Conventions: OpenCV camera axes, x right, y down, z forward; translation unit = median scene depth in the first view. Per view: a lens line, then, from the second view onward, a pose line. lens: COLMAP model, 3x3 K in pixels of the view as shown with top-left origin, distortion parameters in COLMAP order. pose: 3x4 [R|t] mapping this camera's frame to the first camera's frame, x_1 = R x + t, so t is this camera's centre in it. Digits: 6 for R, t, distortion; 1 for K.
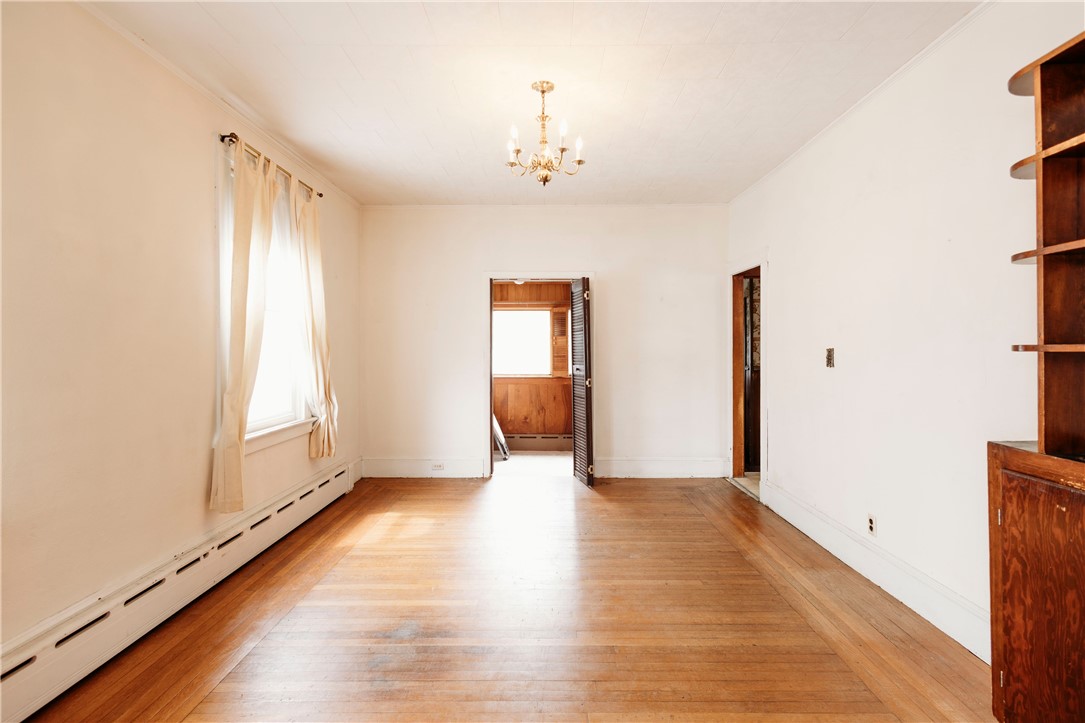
lens RADIAL K [[496.9, 0, 542.5], [0, 496.9, 355.9], [0, 0, 1]] dist [0.013876, -0.000311]
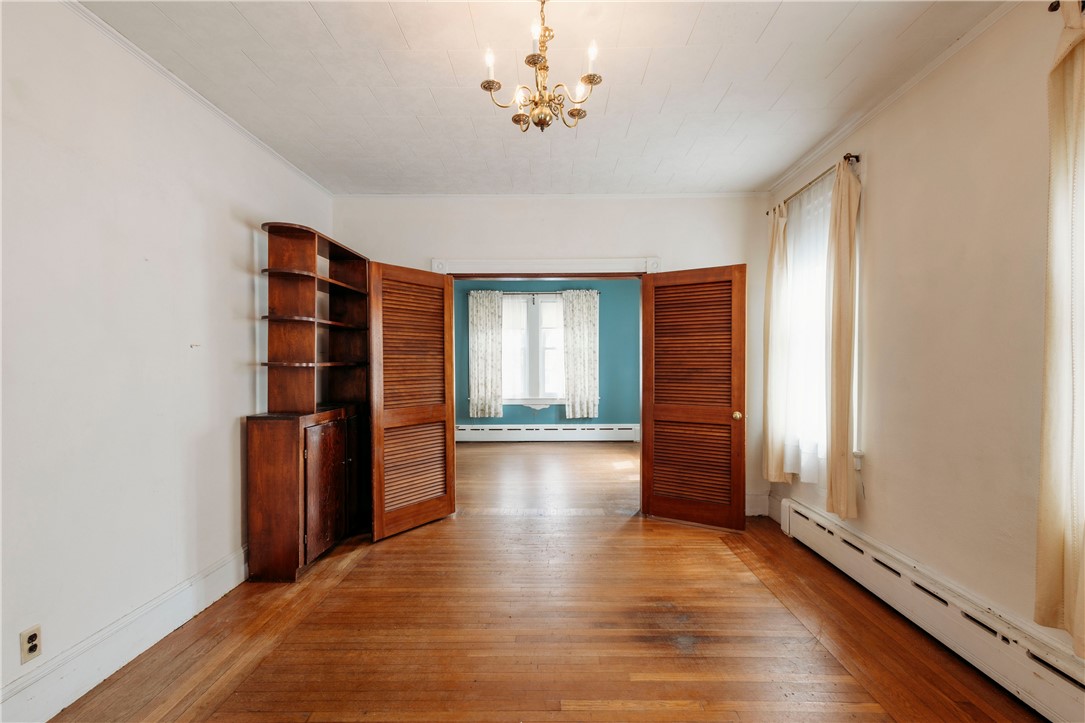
lens RADIAL K [[496.9, 0, 542.2], [0, 496.9, 363.0], [0, 0, 1]] dist [0.013876, -0.000311]
pose [[-0.999913, 0.005032, 0.012153, 0.000596], [0.005187, 0.999905, 0.012767, -0.023537], [-0.012087, 0.012829, -0.999845, 1.747709]]
